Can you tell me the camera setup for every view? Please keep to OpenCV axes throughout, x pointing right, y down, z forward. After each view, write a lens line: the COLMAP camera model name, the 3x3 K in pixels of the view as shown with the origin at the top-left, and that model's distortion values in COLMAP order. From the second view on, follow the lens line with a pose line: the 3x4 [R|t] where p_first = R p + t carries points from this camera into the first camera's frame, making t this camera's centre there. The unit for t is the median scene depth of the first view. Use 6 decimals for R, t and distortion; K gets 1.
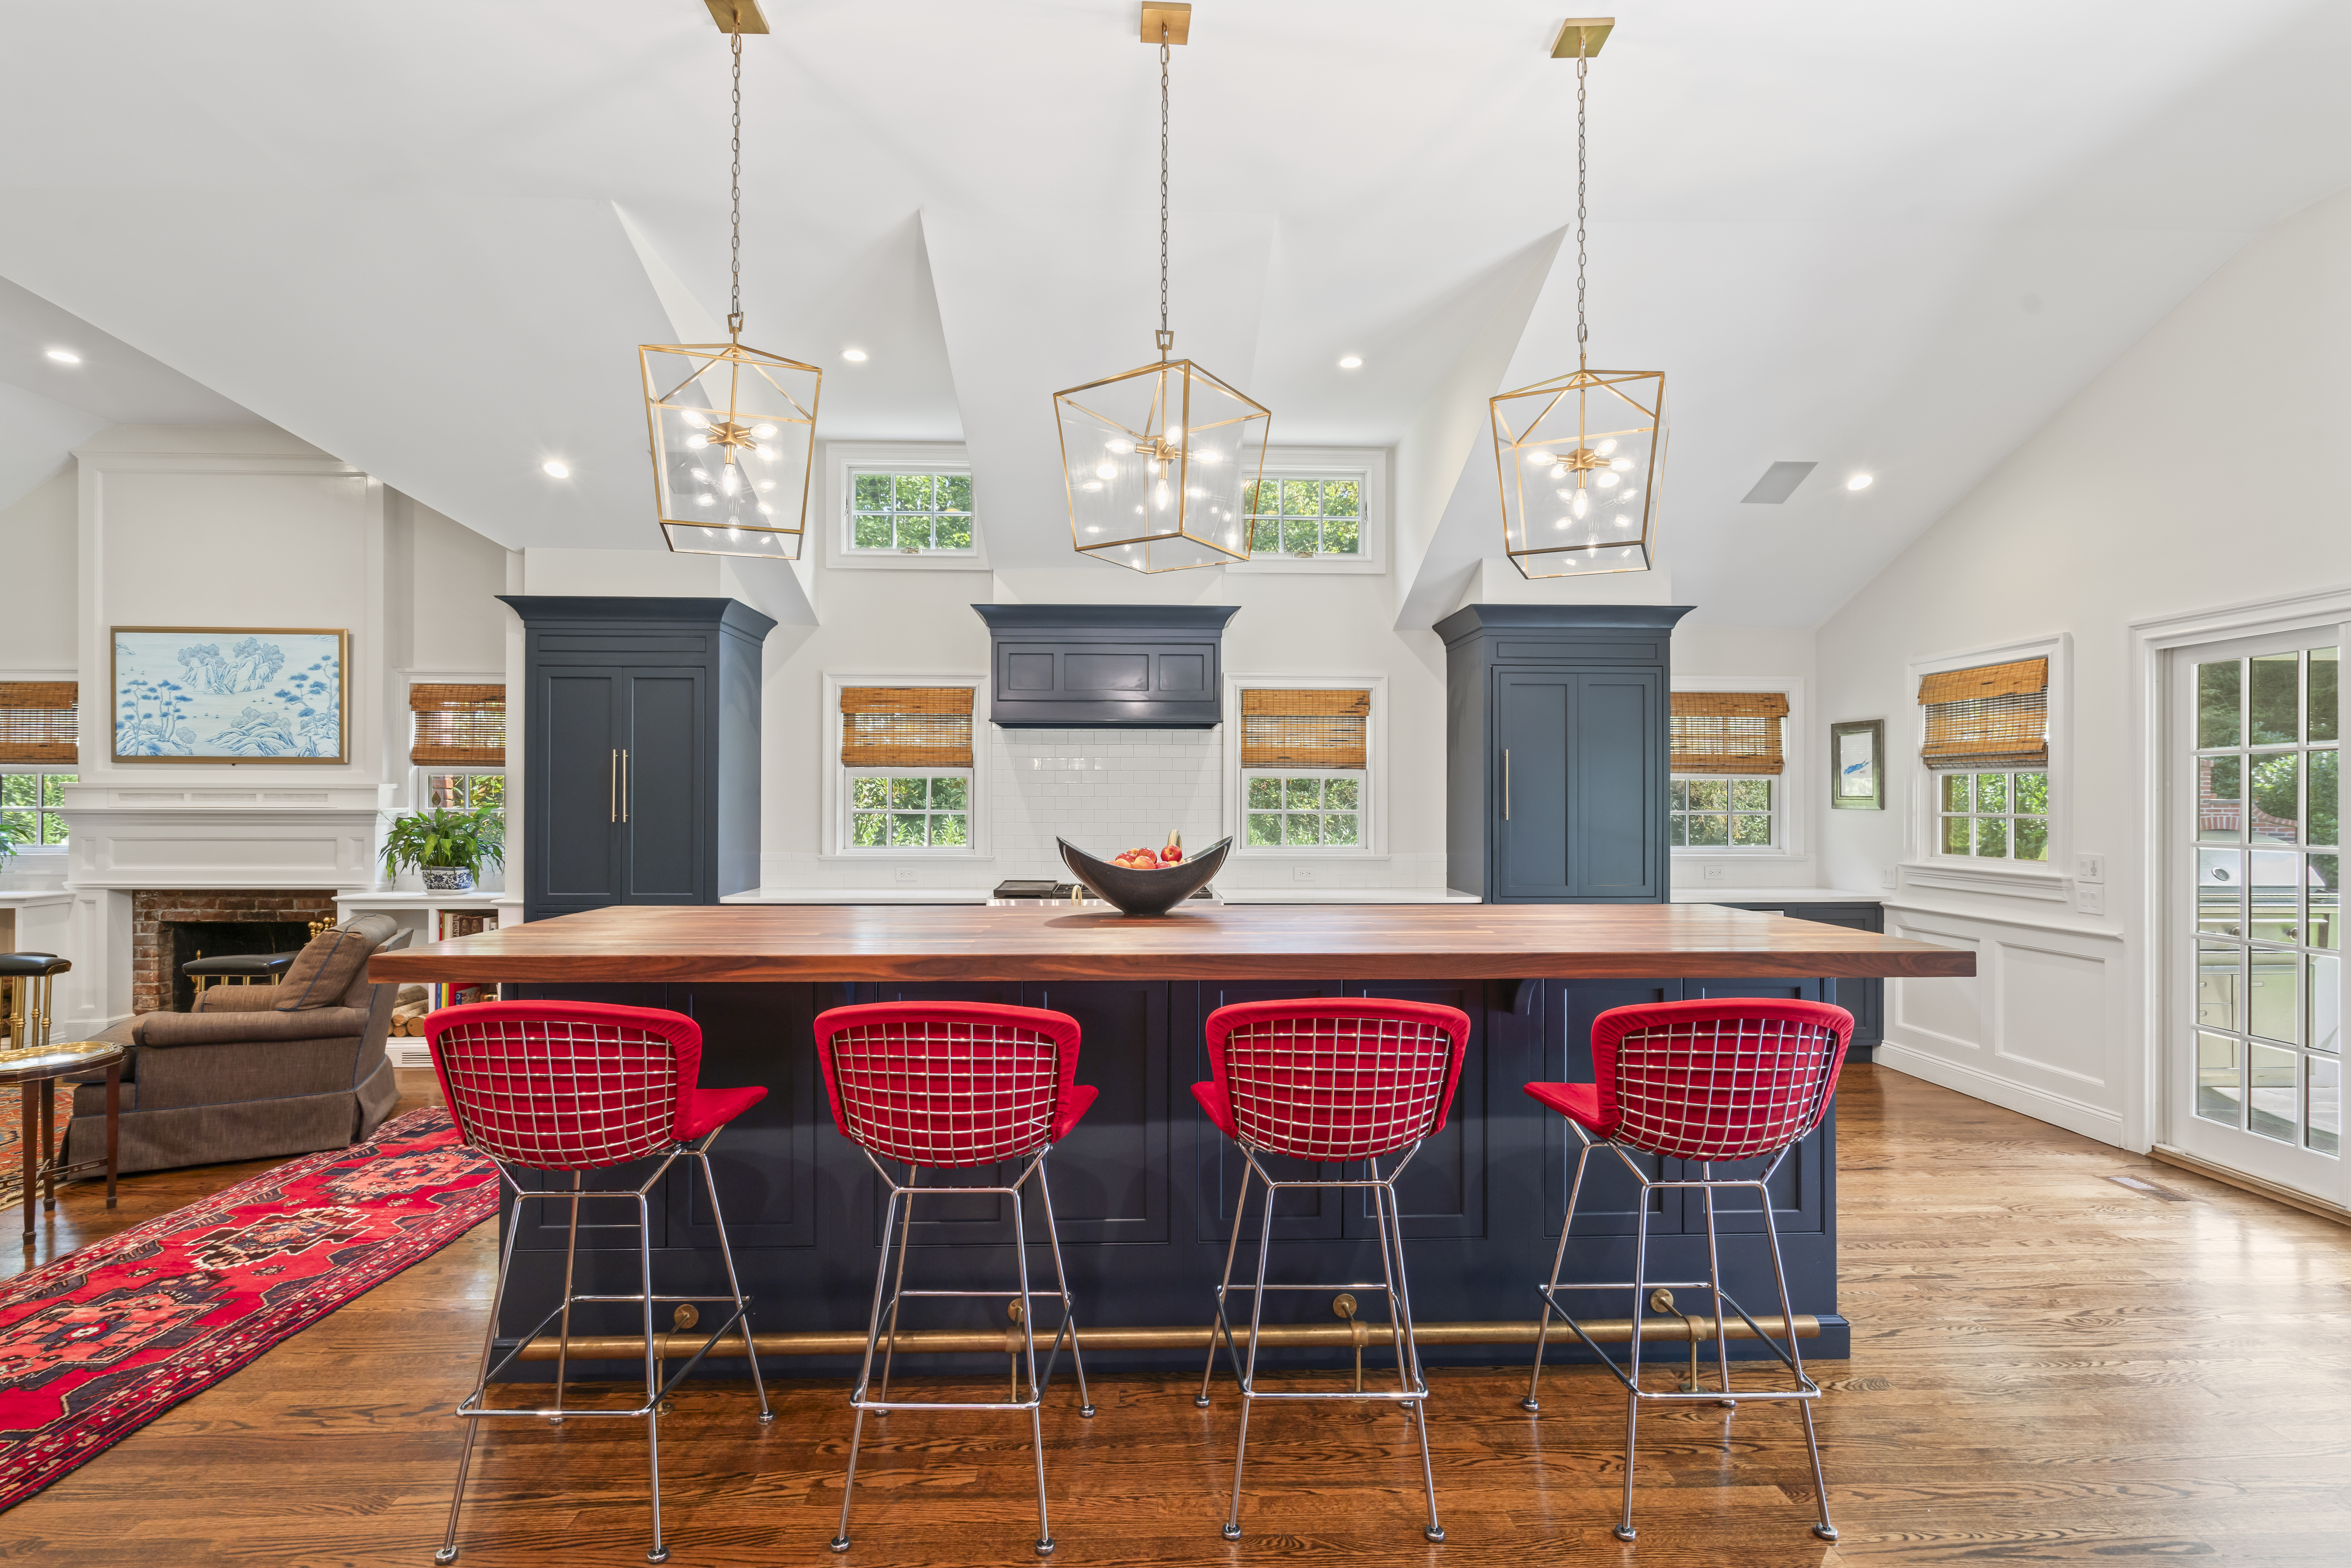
lens RADIAL K [[1052.6, 0, 1178.6], [0, 1052.6, 799.3], [0, 0, 1]] dist [0.003105, 0.000162]
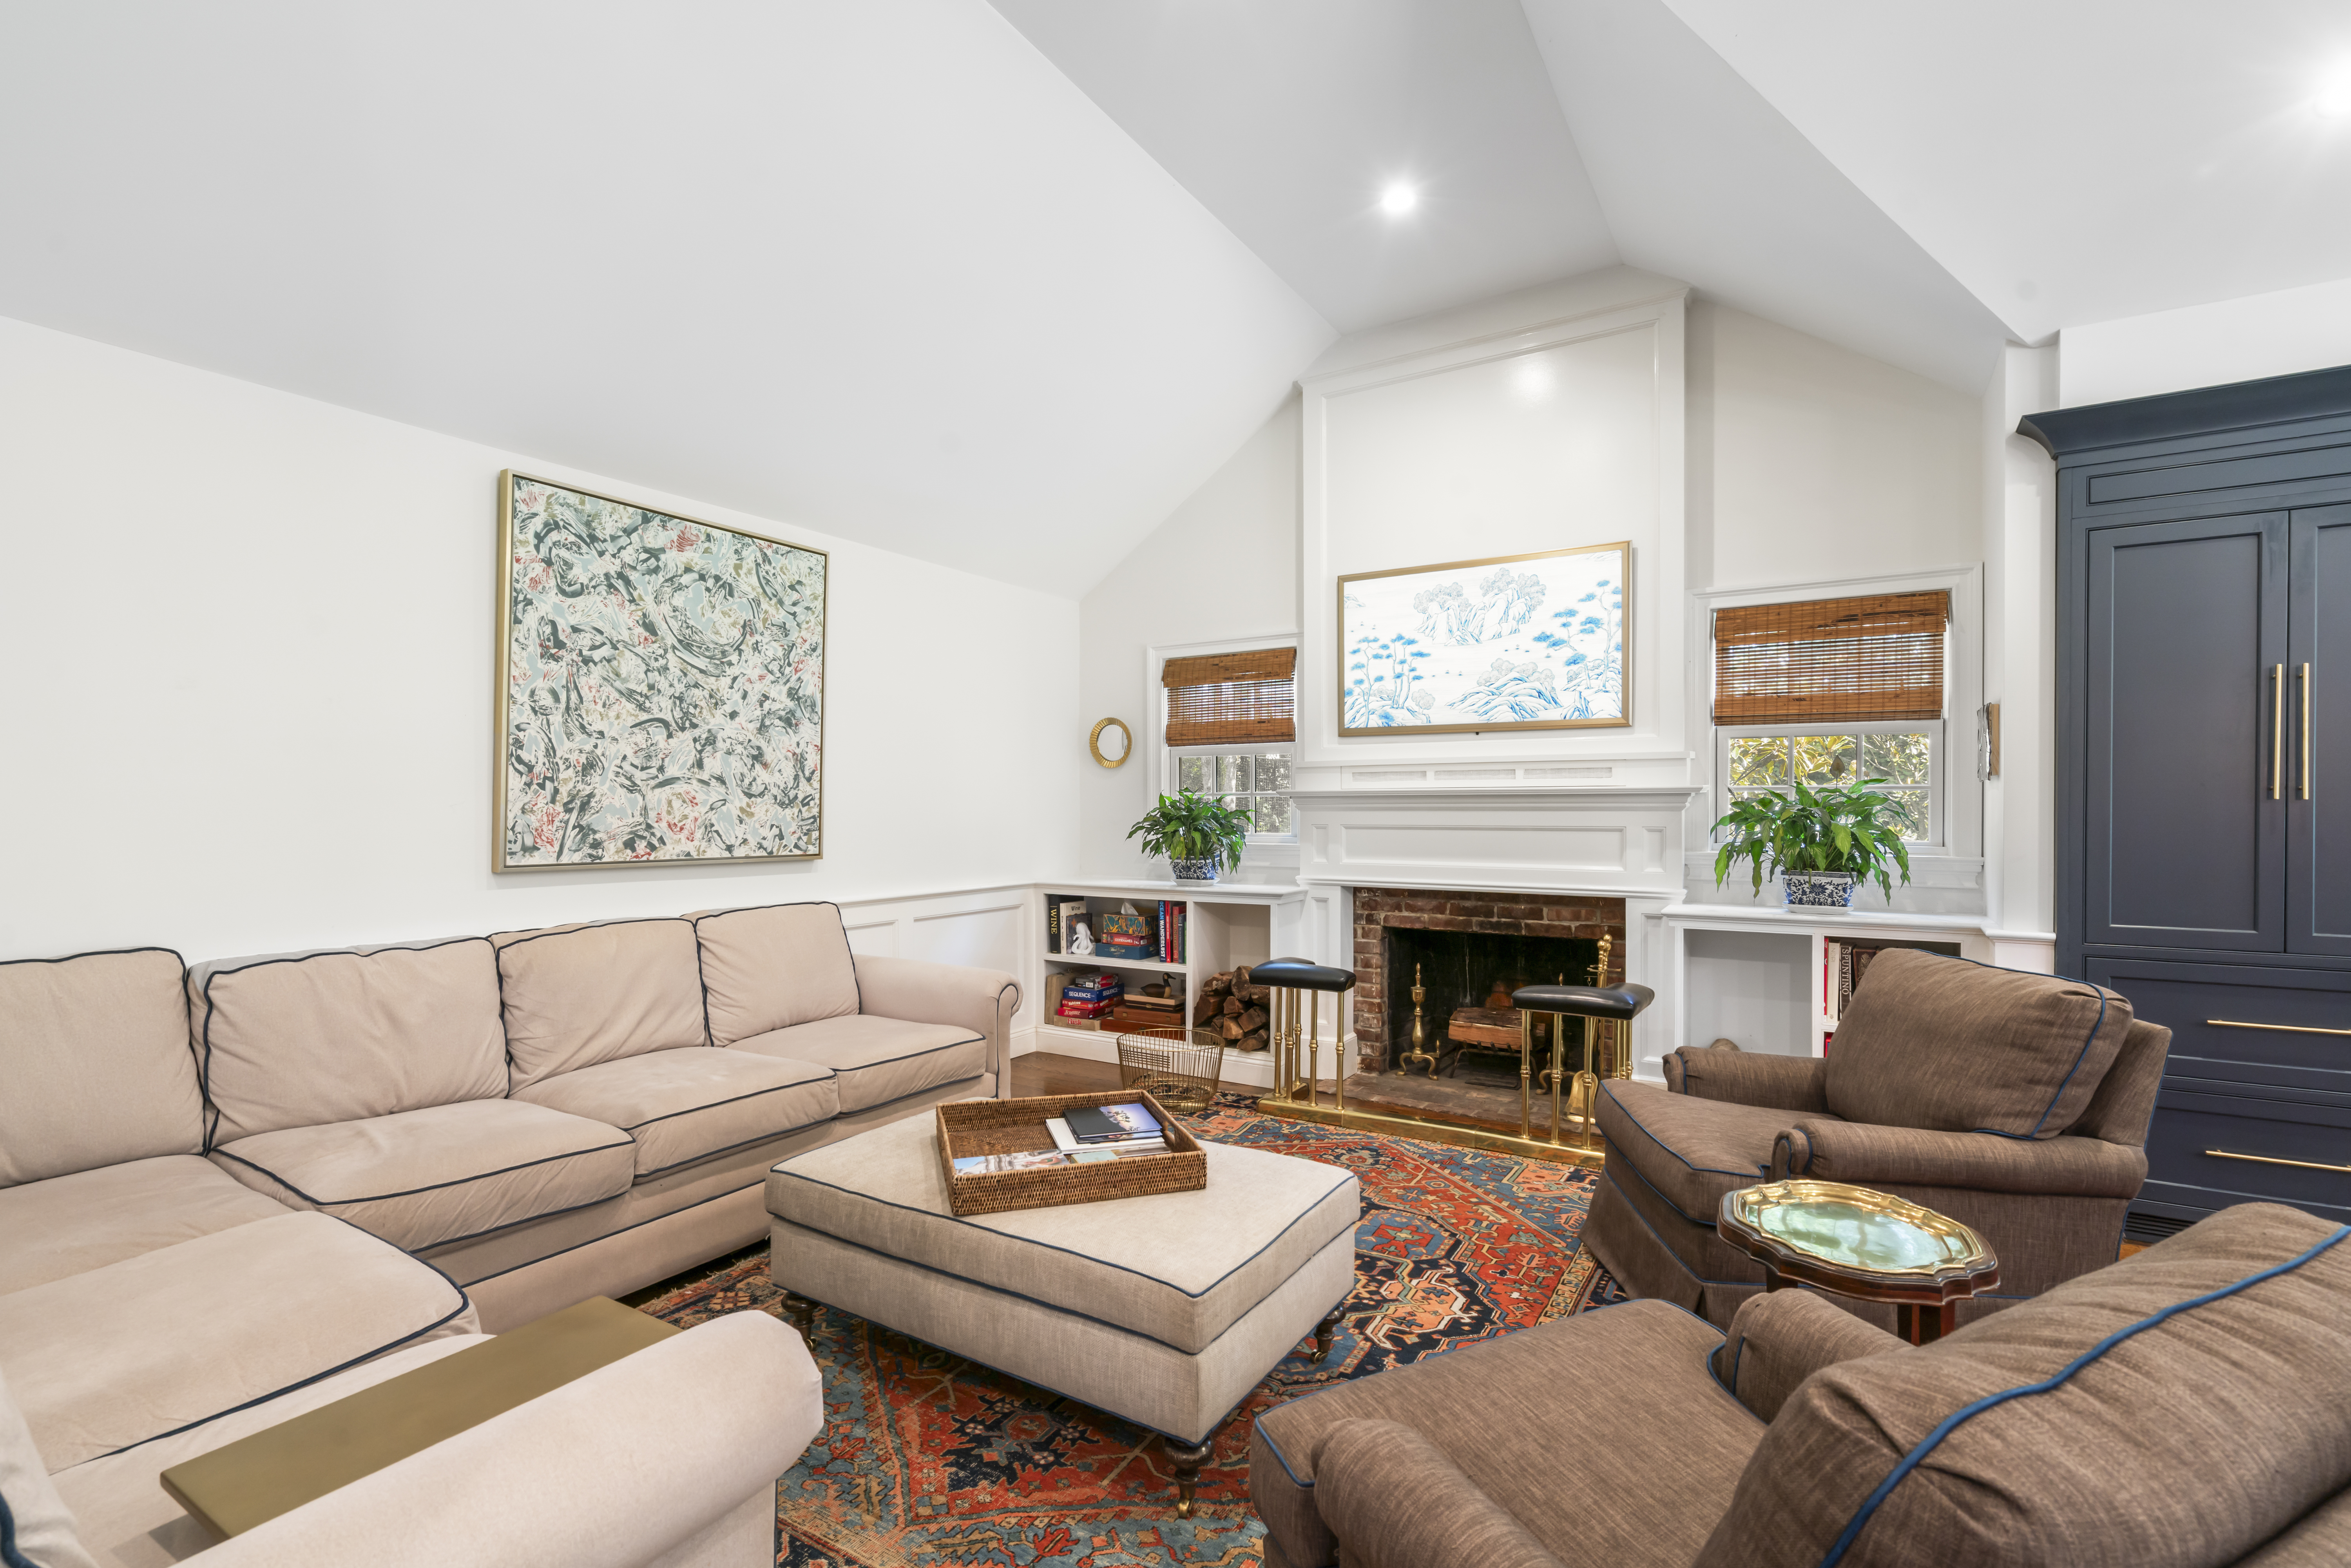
lens RADIAL K [[1052.6, 0, 1162.5], [0, 1052.6, 796.8], [0, 0, 1]] dist [0.003105, 0.000162]
pose [[0.834180, -0.009758, -0.551407, -0.662092], [0.009097, 0.999951, -0.003935, 0.015439], [0.551418, -0.001734, 0.834227, 0.215681]]
